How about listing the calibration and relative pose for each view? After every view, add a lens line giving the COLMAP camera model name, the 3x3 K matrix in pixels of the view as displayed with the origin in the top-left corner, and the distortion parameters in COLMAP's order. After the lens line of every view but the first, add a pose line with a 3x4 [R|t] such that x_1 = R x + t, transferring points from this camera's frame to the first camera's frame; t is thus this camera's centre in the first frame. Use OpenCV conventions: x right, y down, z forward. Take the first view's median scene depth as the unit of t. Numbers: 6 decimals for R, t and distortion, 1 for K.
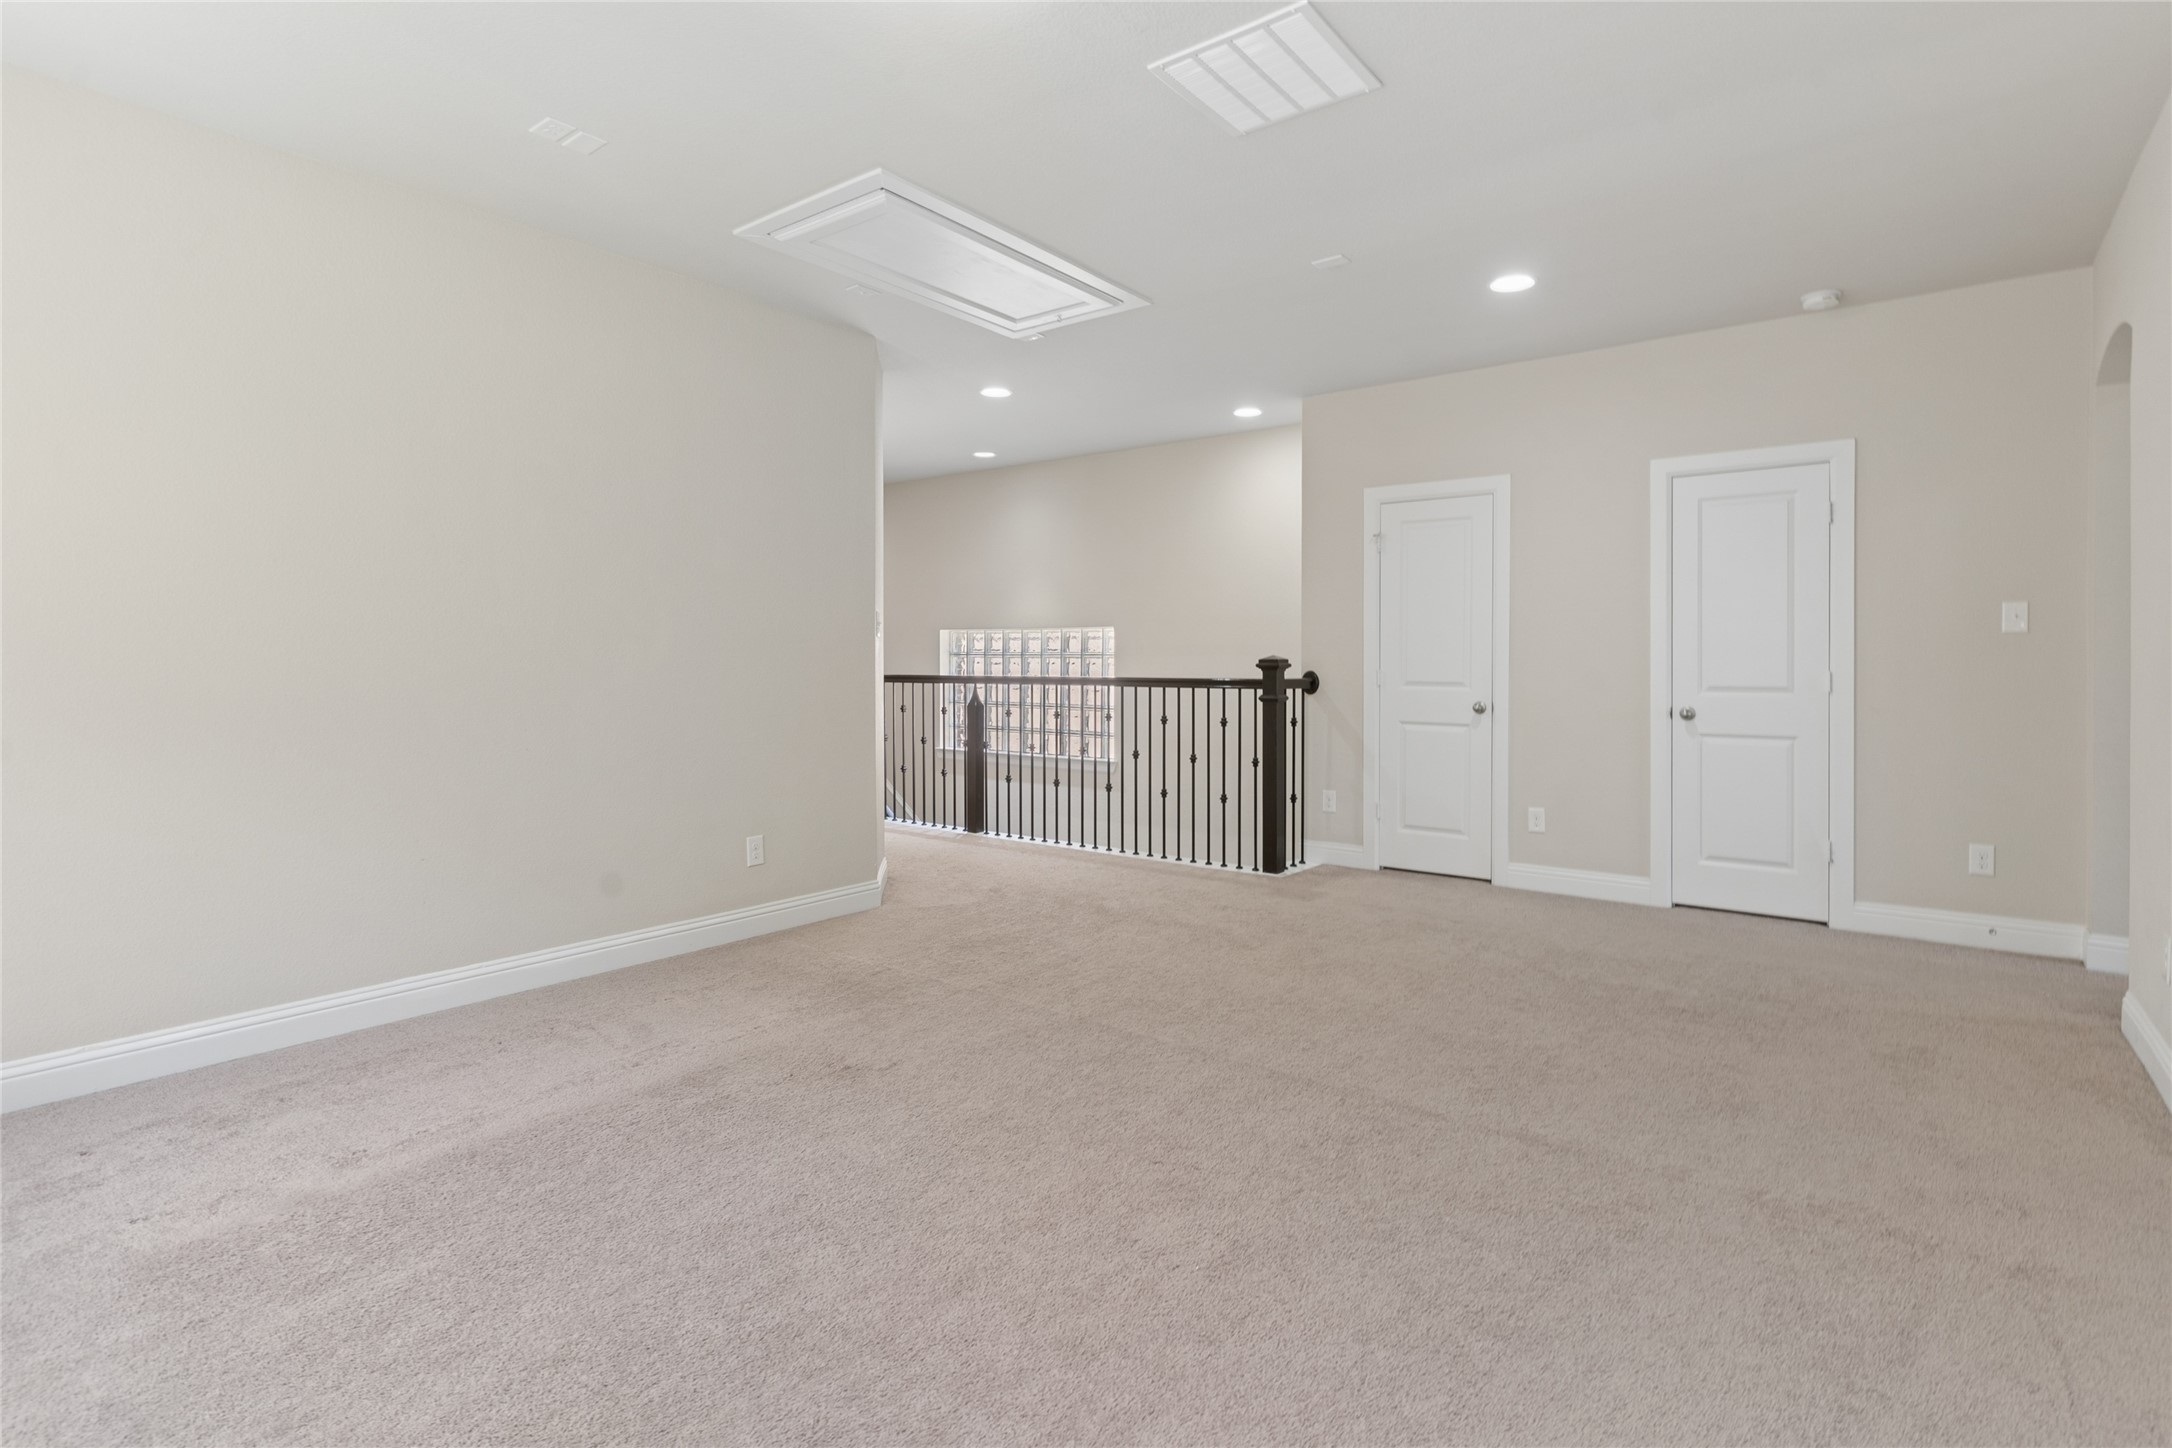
lens RADIAL K [[1091.3, 0, 1110.7], [0, 1091.3, 675.7], [0, 0, 1]] dist [0.023096, 0.001520]
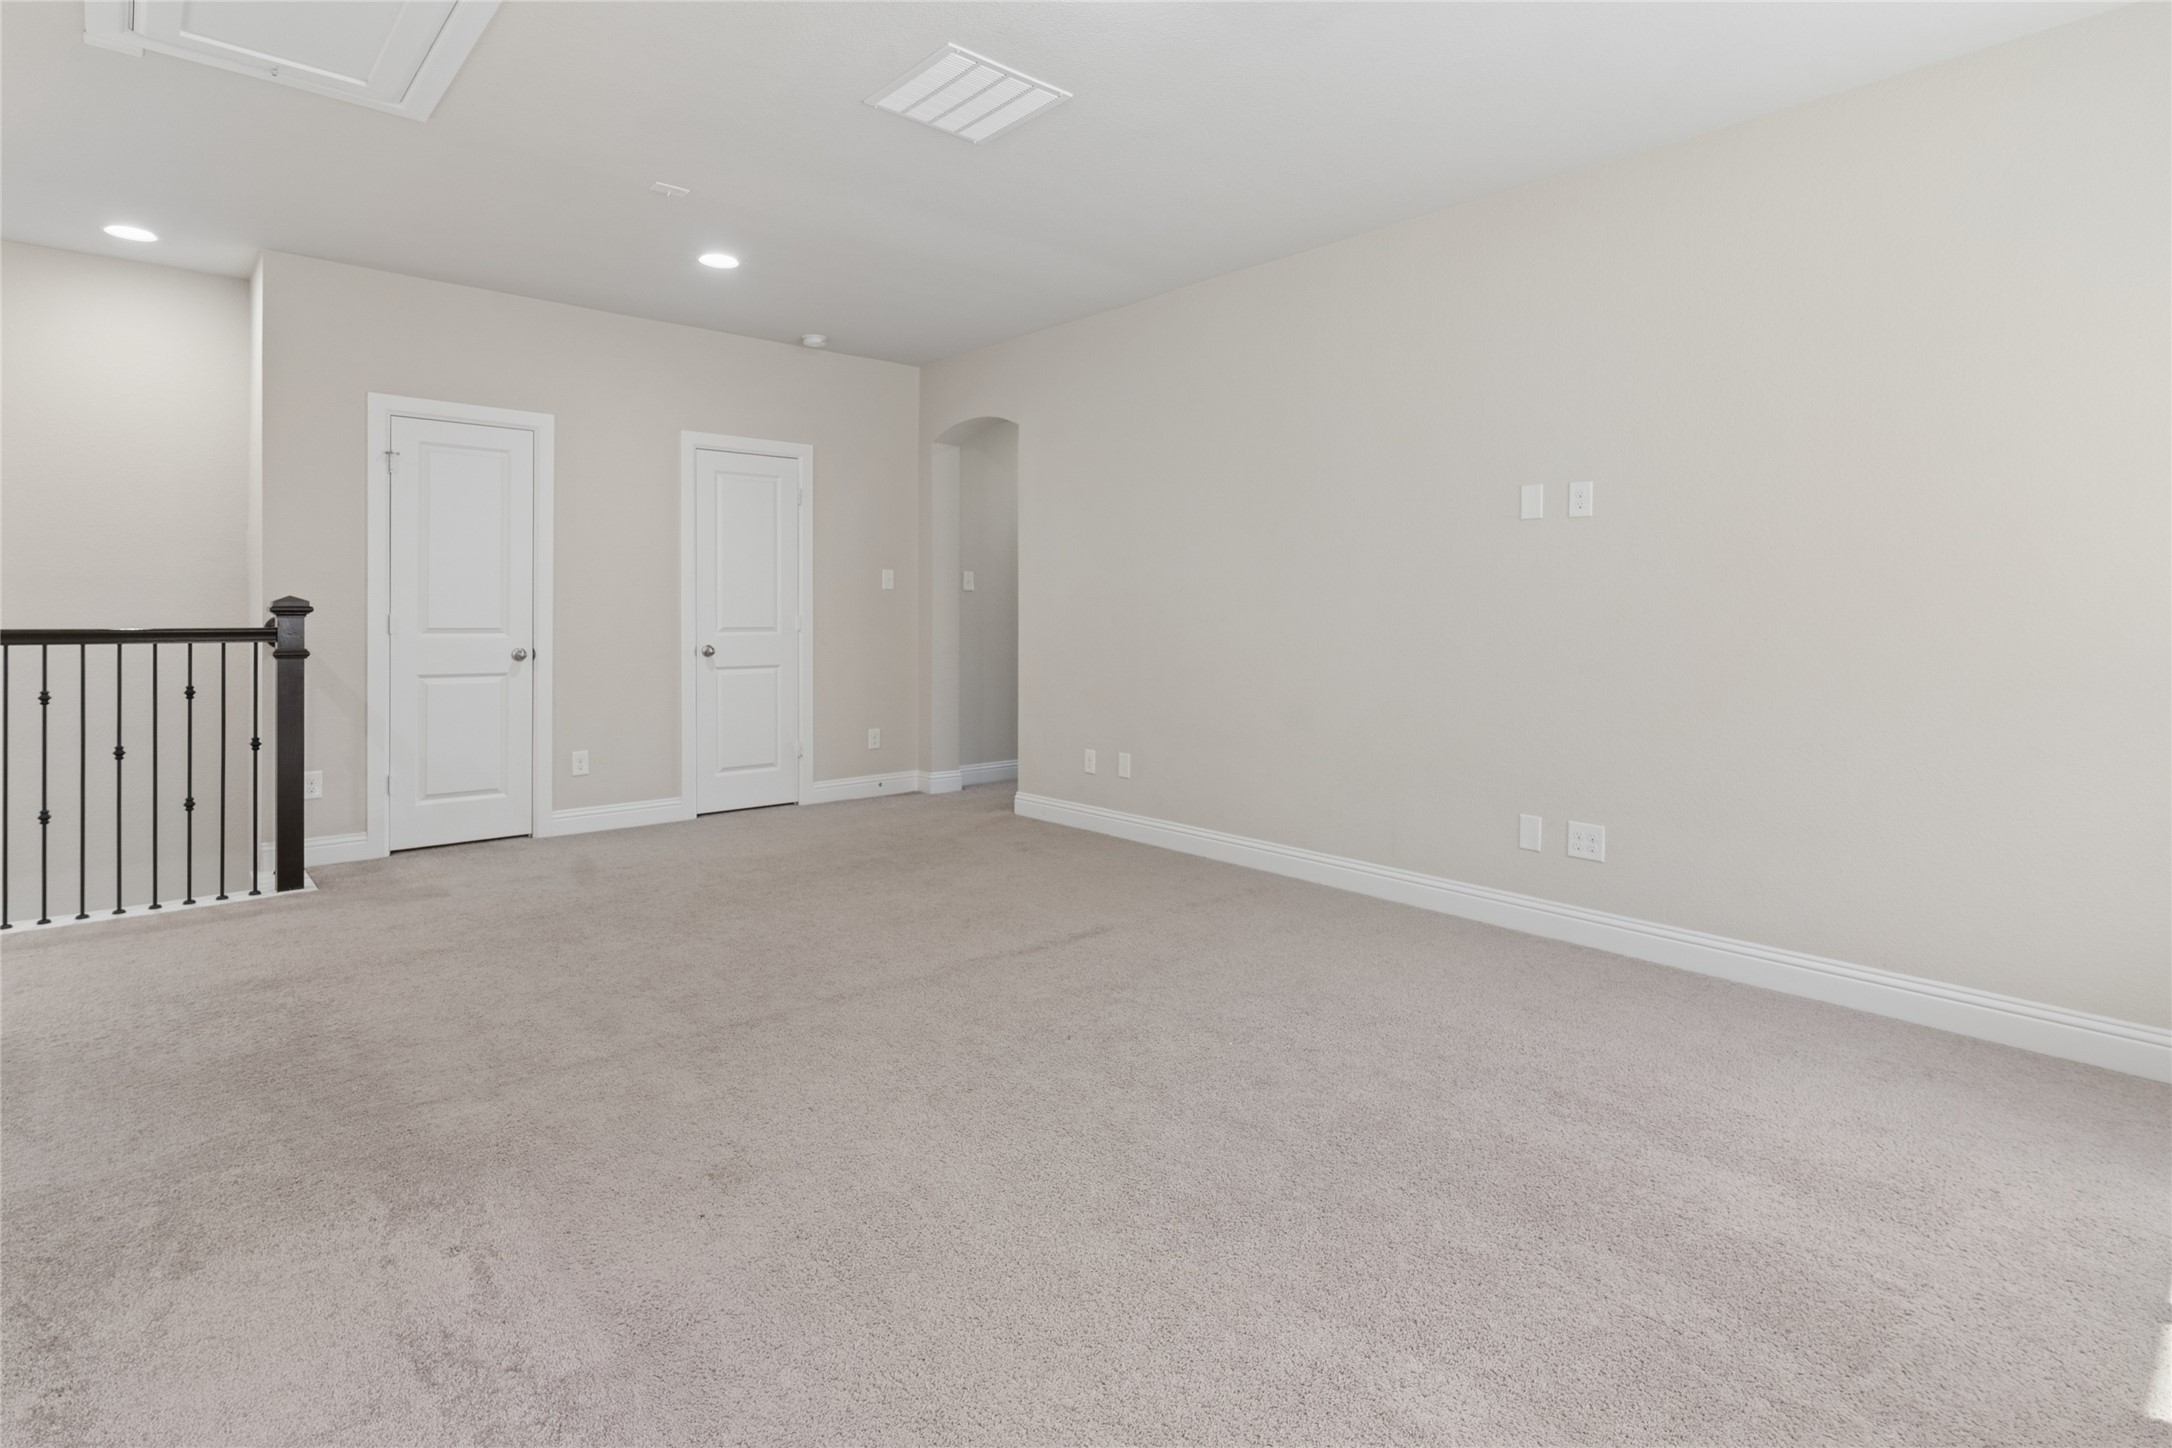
lens RADIAL K [[1091.3, 0, 1061.7], [0, 1091.3, 611.2], [0, 0, 1]] dist [0.023096, 0.001520]
pose [[0.209407, -0.001050, 0.977828, -0.505600], [0.006033, 0.999982, -0.000218, -0.005330], [-0.977810, 0.005944, 0.209410, 0.353662]]
